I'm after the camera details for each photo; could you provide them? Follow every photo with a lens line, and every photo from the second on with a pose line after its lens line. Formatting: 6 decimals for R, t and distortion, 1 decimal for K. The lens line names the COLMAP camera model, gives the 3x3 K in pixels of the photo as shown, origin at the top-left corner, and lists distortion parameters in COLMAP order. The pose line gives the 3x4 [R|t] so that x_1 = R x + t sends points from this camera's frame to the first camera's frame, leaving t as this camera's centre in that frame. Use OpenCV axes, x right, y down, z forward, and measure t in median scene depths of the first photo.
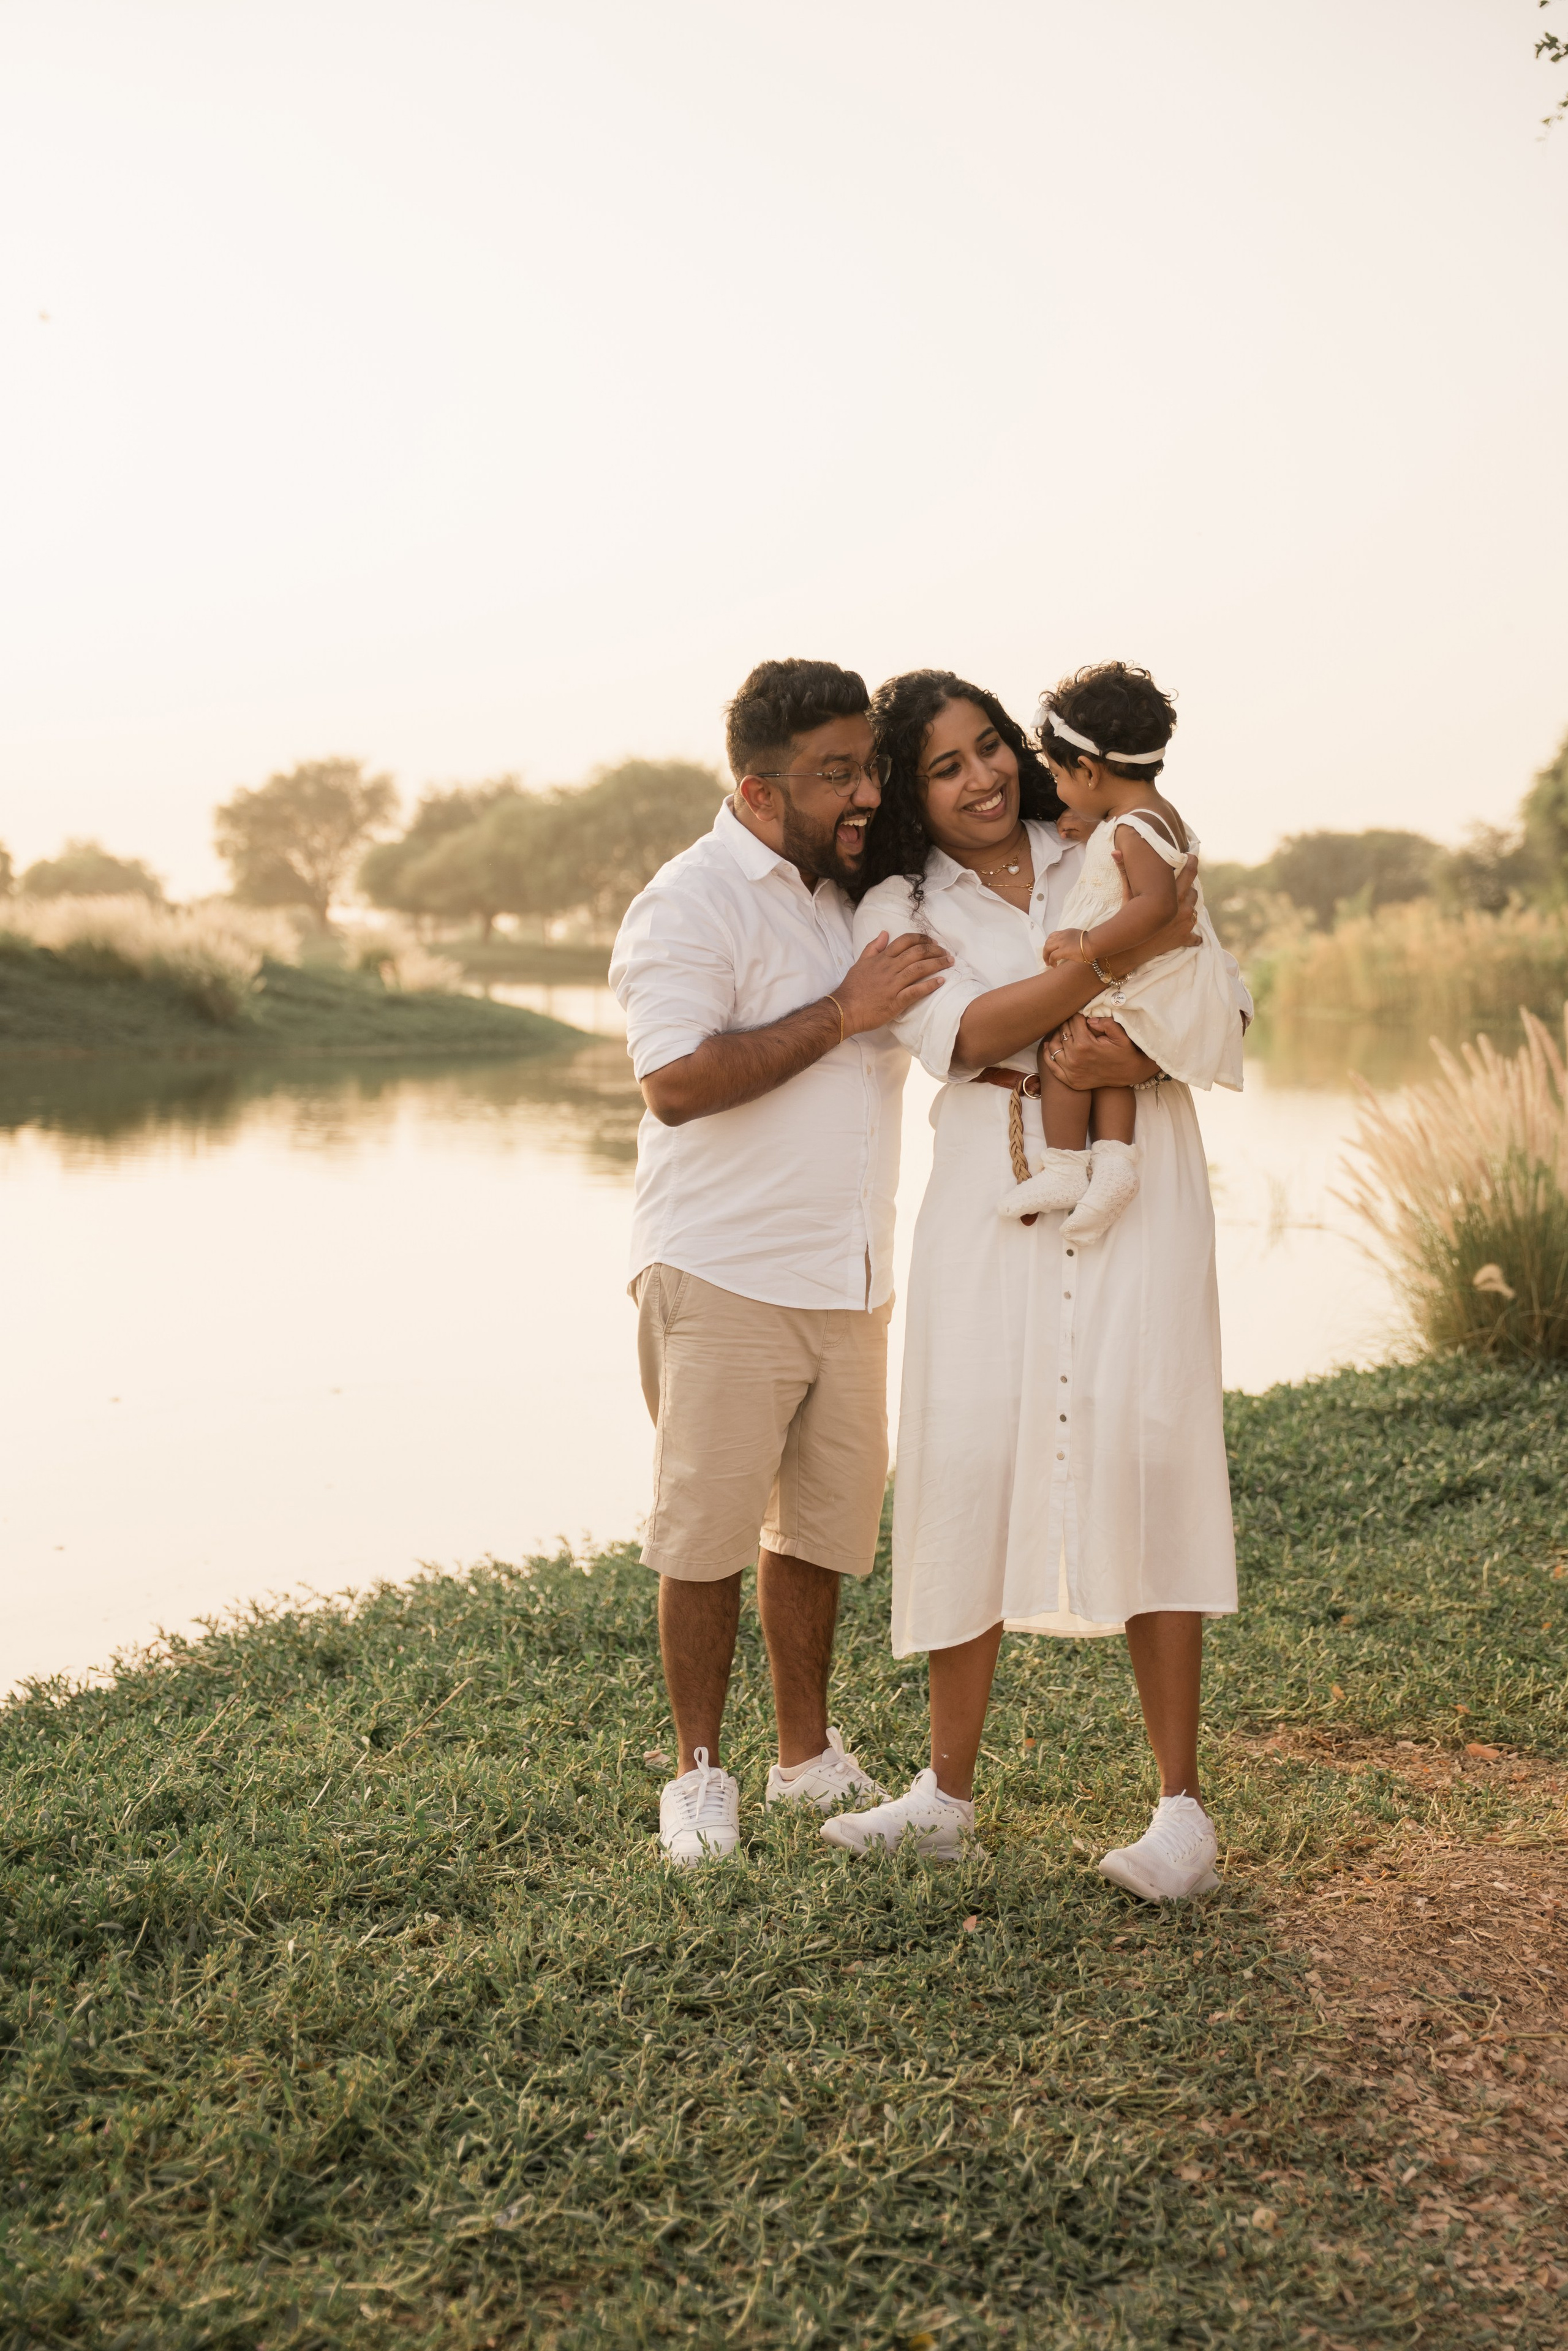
lens RADIAL K [[3305.7, 0, 790.5], [0, 3305.7, 1182.7], [0, 0, 1]] dist [0.120007, 0.000000]
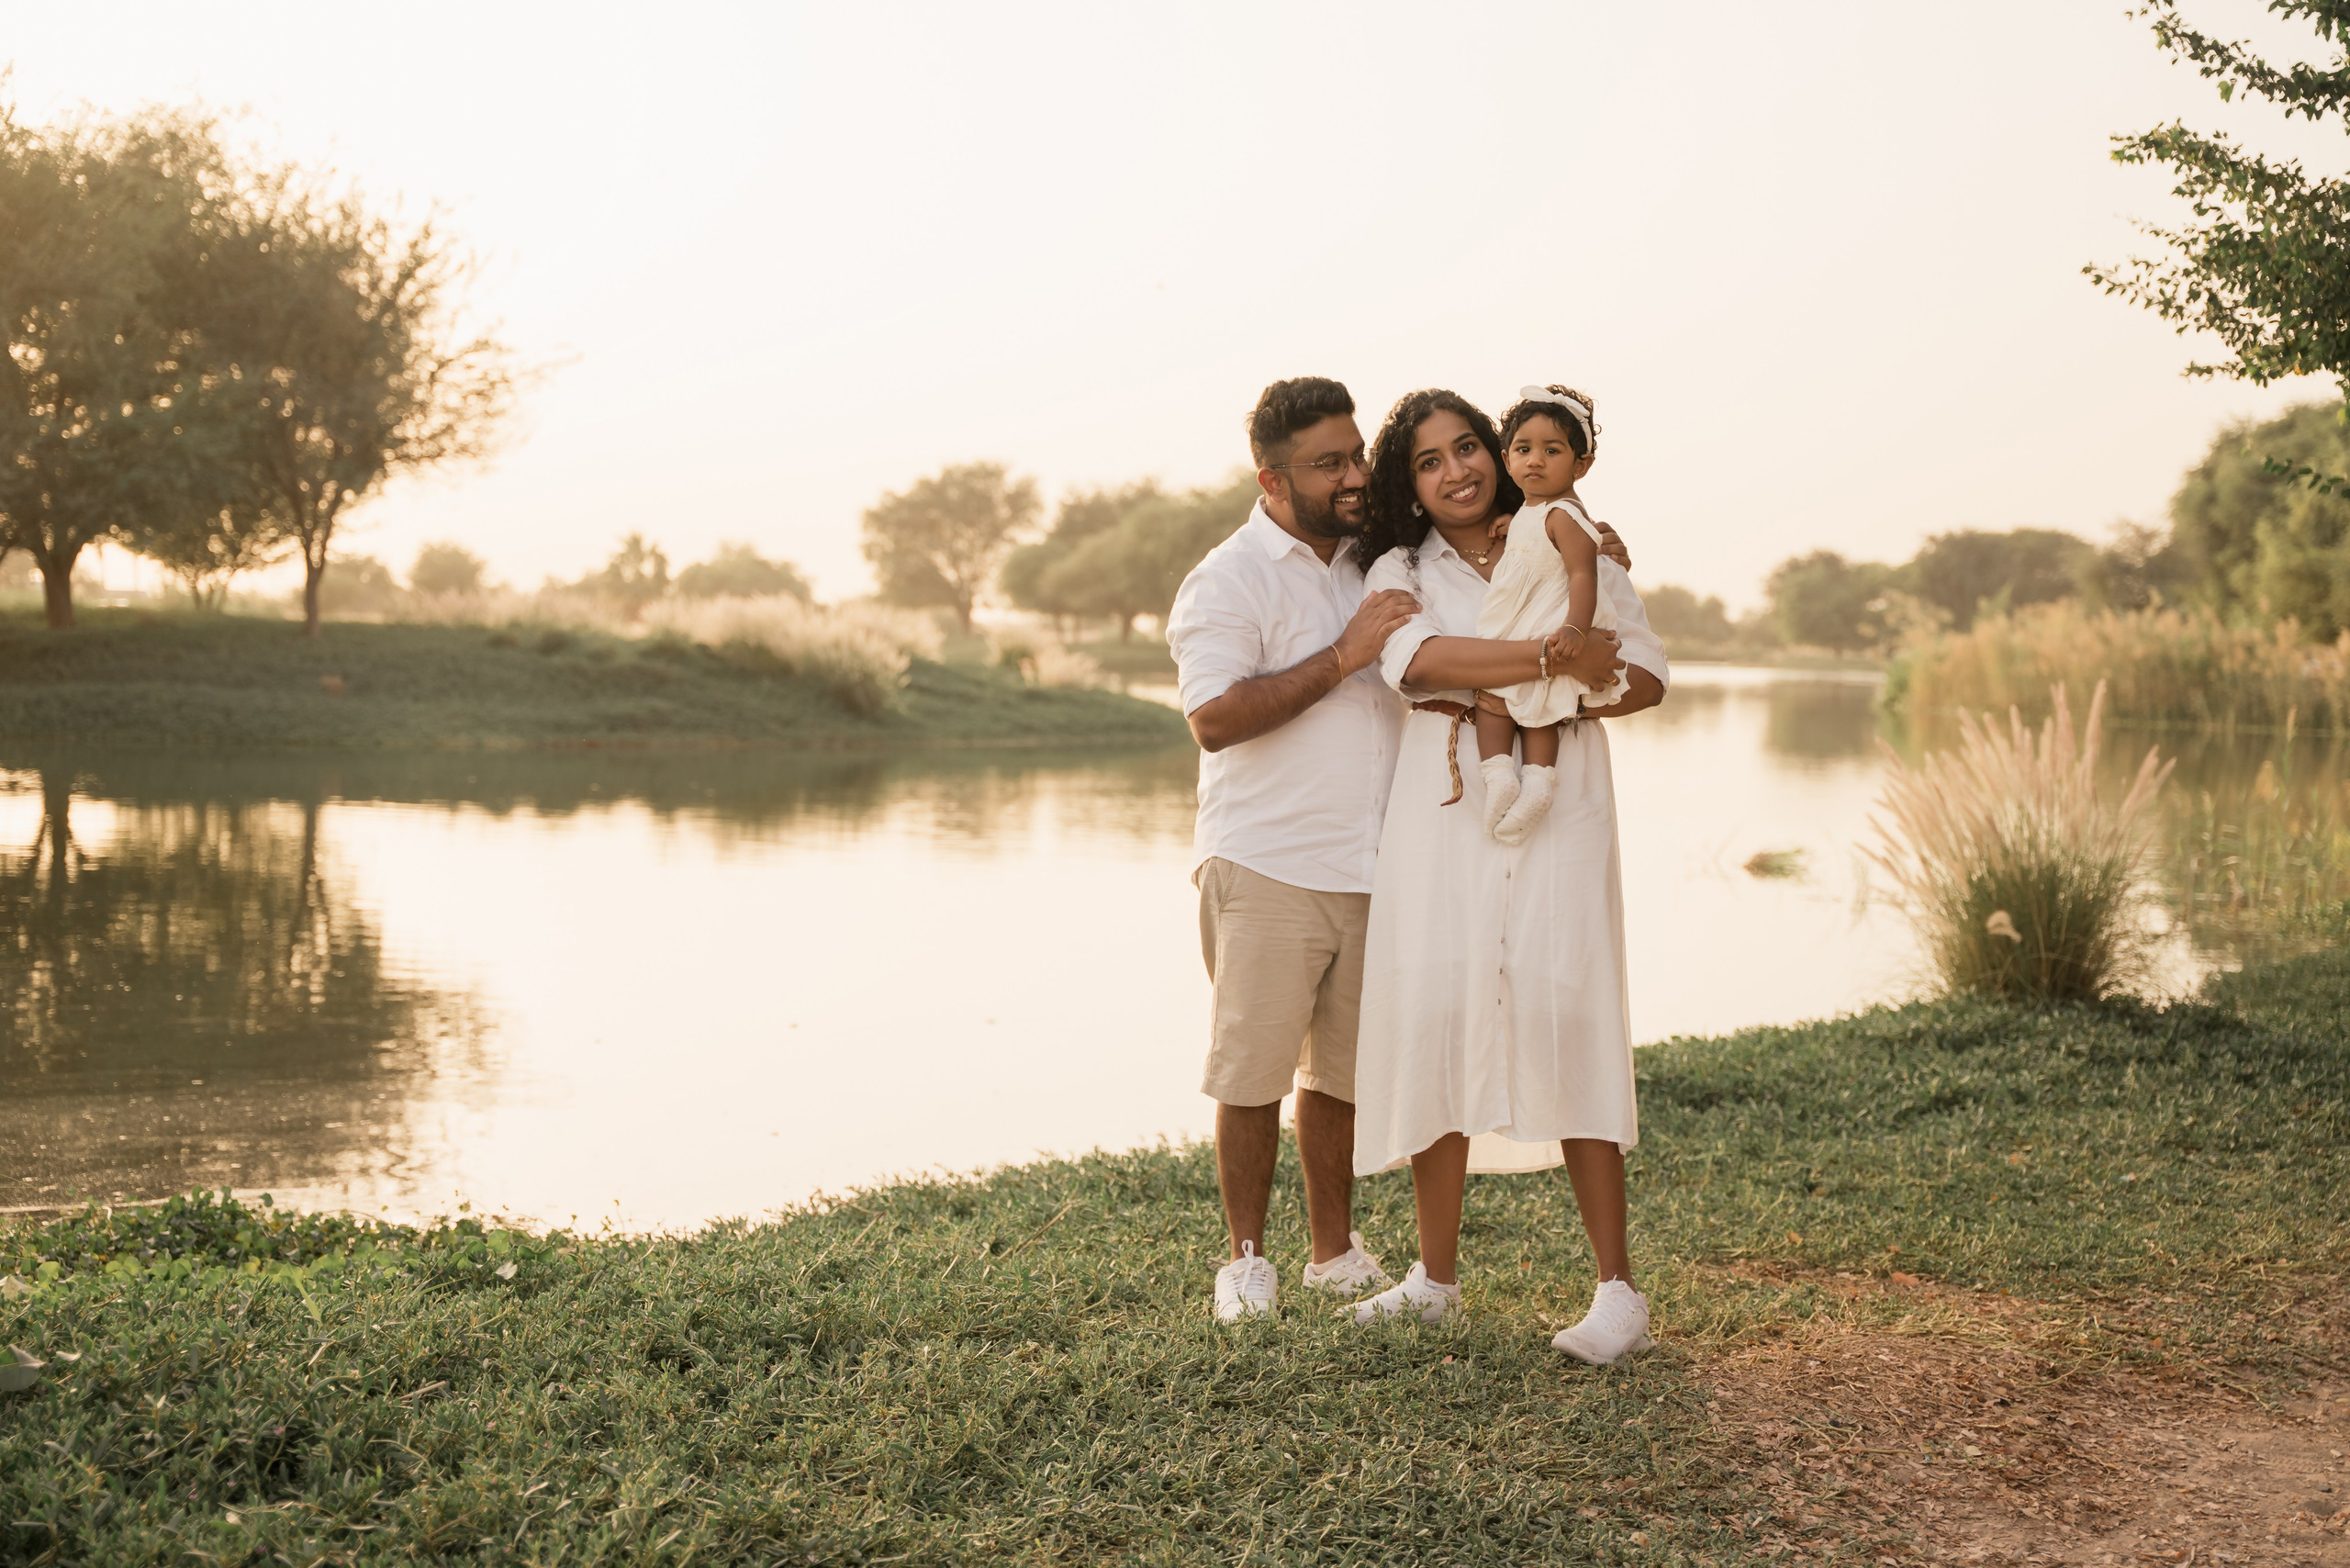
lens RADIAL K [[3304.6, 0, 1185.2], [0, 3304.6, 808.2], [0, 0, 1]] dist [0.120007, 0.000000]
pose [[0.997277, 0.004311, -0.073623, 0.024743], [-0.005987, 0.999727, -0.022567, 0.020069], [0.073506, 0.022947, 0.997031, -0.157166]]
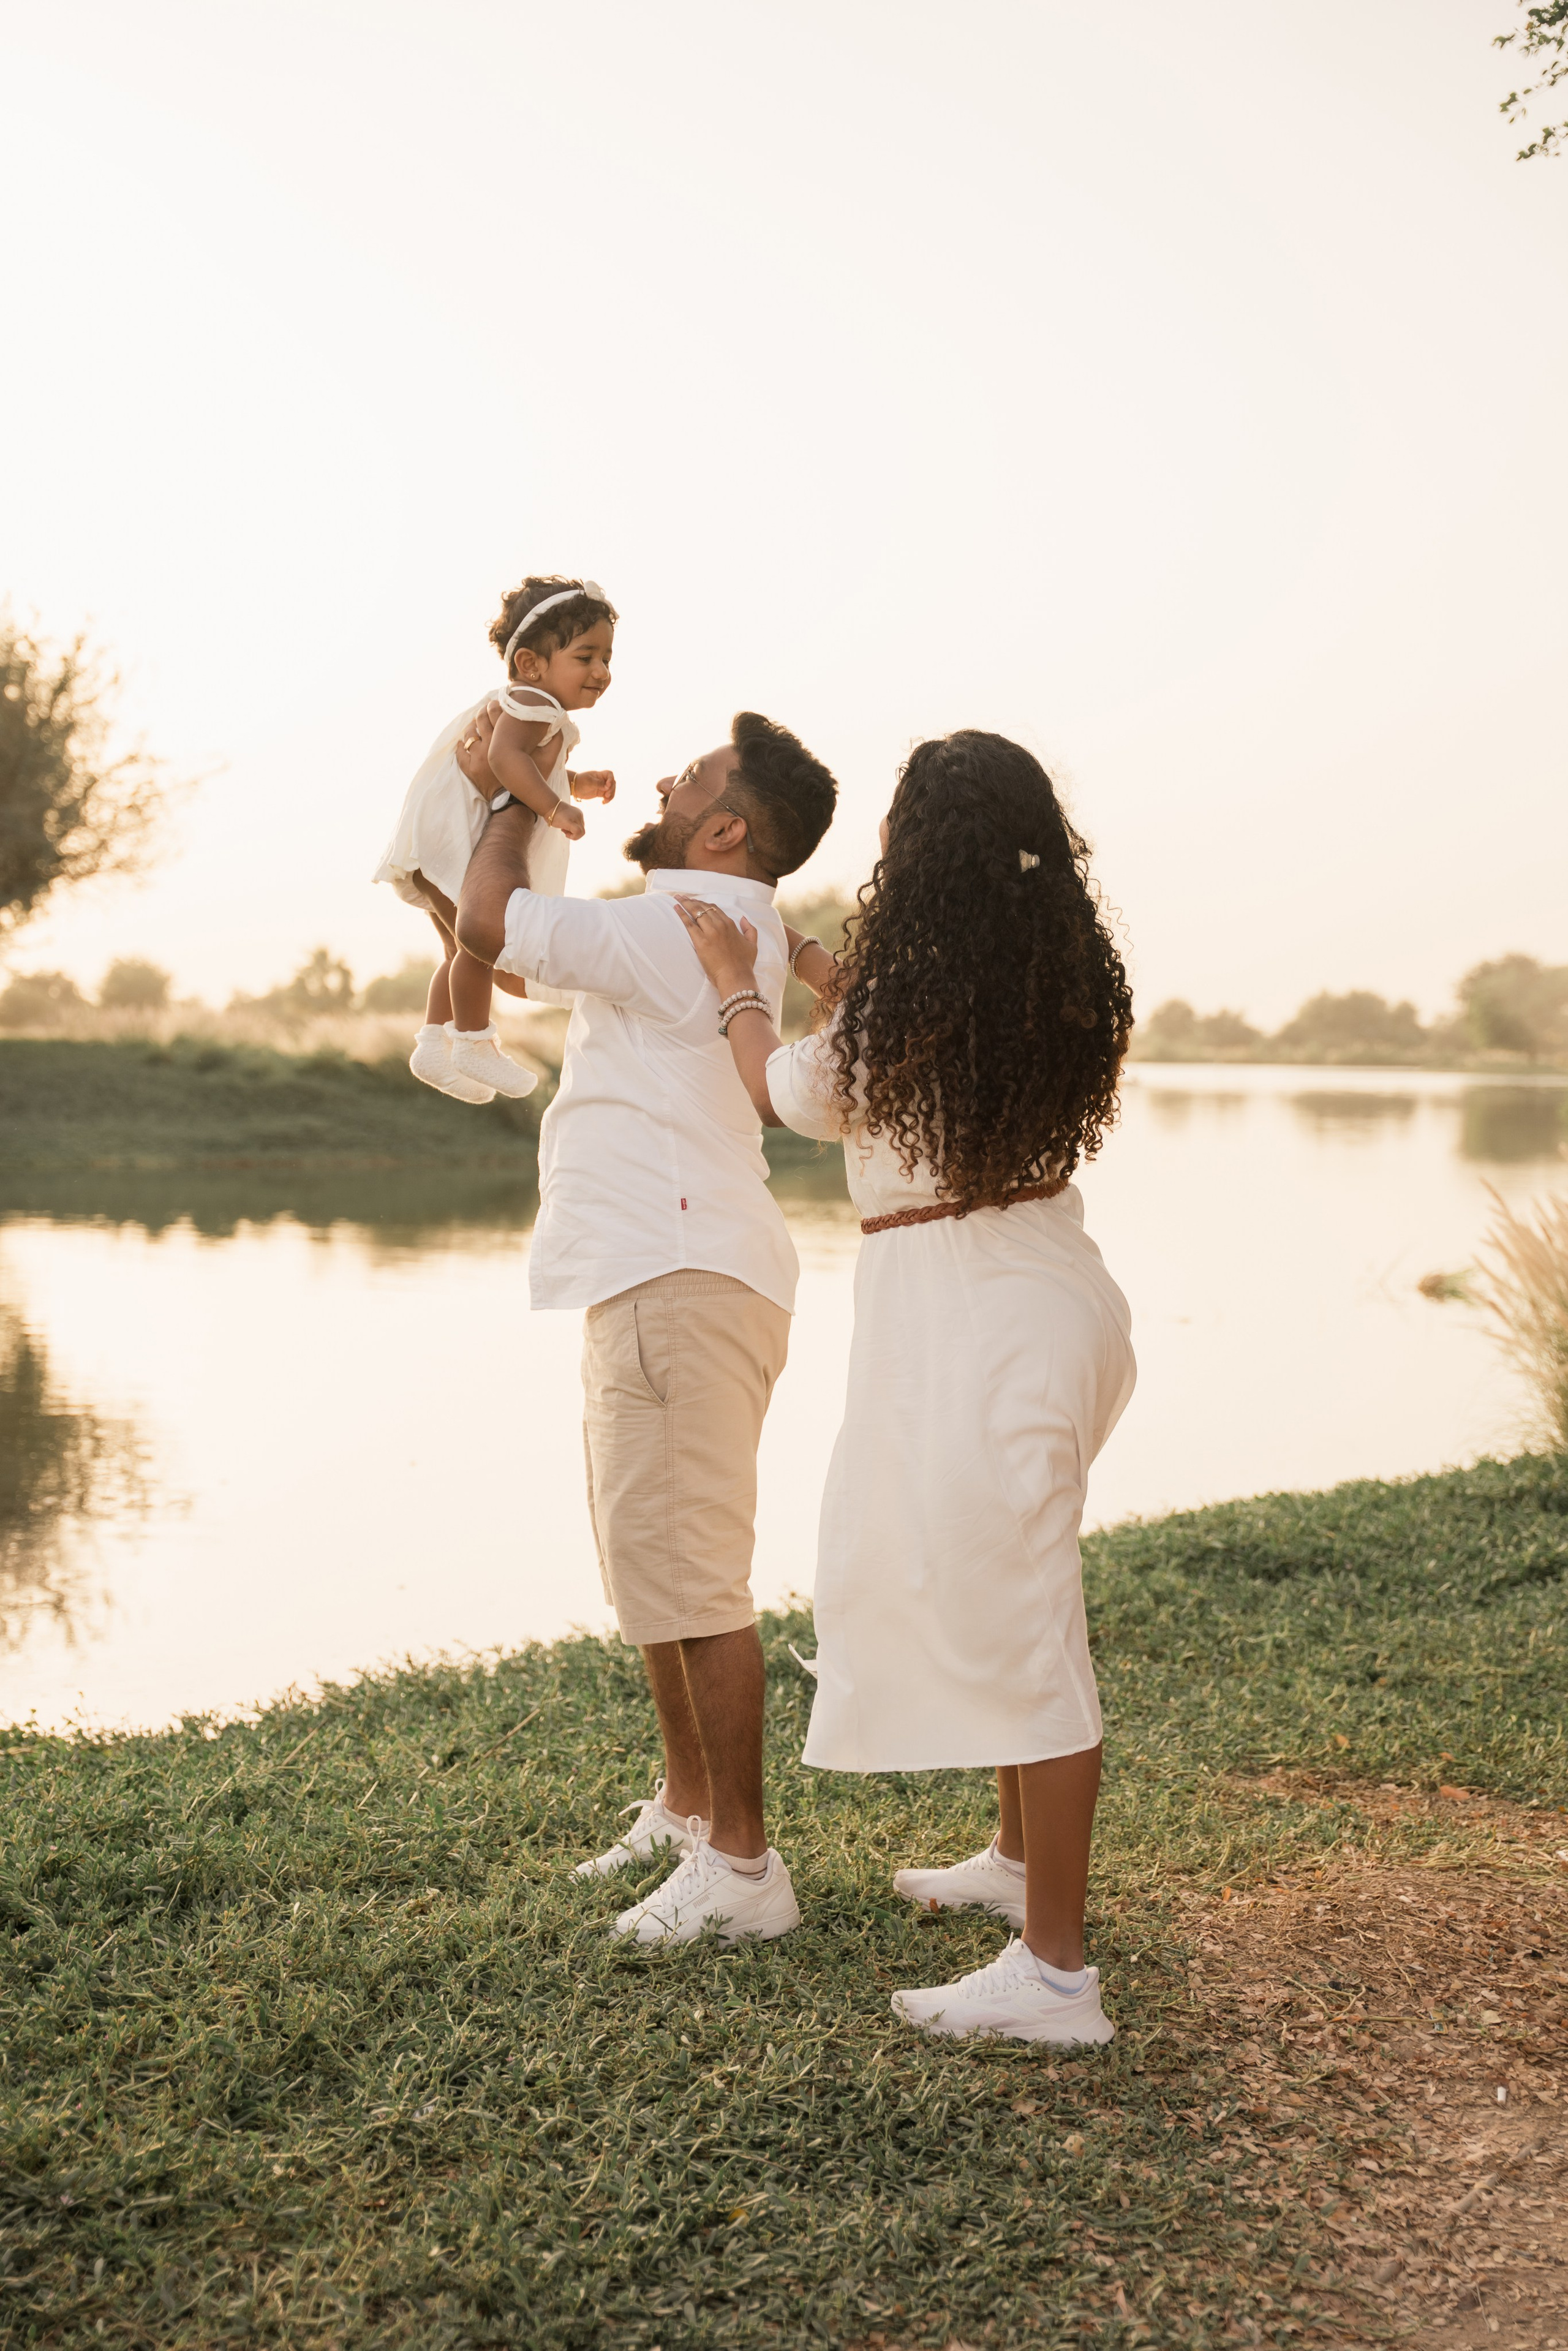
lens RADIAL K [[3305.7, 0, 763.4], [0, 3305.7, 1174.1], [0, 0, 1]] dist [0.120007, 0.000000]
pose [[0.994196, -0.001580, -0.107571, 0.069688], [-0.002209, 0.999381, -0.035102, 0.004544], [0.107560, 0.035136, 0.993578, -0.082894]]
